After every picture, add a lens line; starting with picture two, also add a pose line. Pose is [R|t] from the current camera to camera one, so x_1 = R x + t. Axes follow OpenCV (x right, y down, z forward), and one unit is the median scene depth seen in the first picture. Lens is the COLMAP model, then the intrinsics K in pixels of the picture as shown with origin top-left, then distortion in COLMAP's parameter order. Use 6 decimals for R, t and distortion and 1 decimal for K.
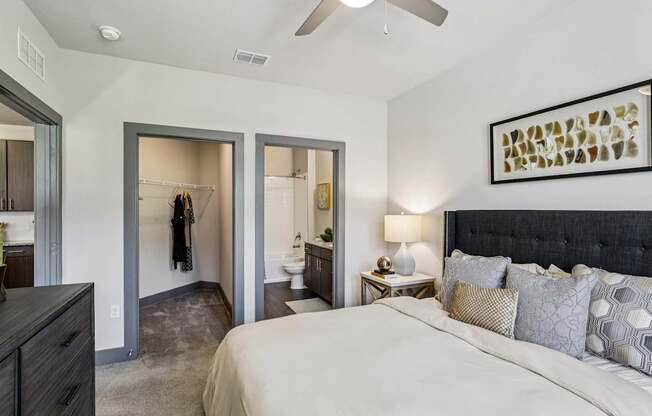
lens RADIAL K [[306.4, 0, 320.8], [0, 306.4, 201.4], [0, 0, 1]] dist [-0.014457, 0.000265]
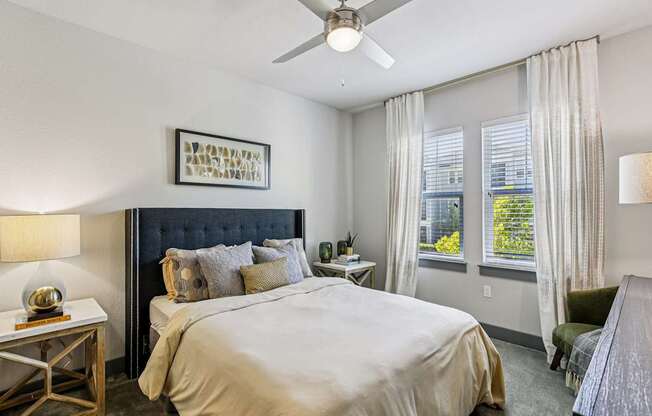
lens RADIAL K [[306.4, 0, 320.8], [0, 306.4, 201.4], [0, 0, 1]] dist [-0.014457, 0.000265]
pose [[-0.324803, 0.033133, 0.945201, -0.722204], [-0.024999, 0.998736, -0.043600, 0.045379], [-0.945451, -0.037791, -0.323564, 0.997743]]
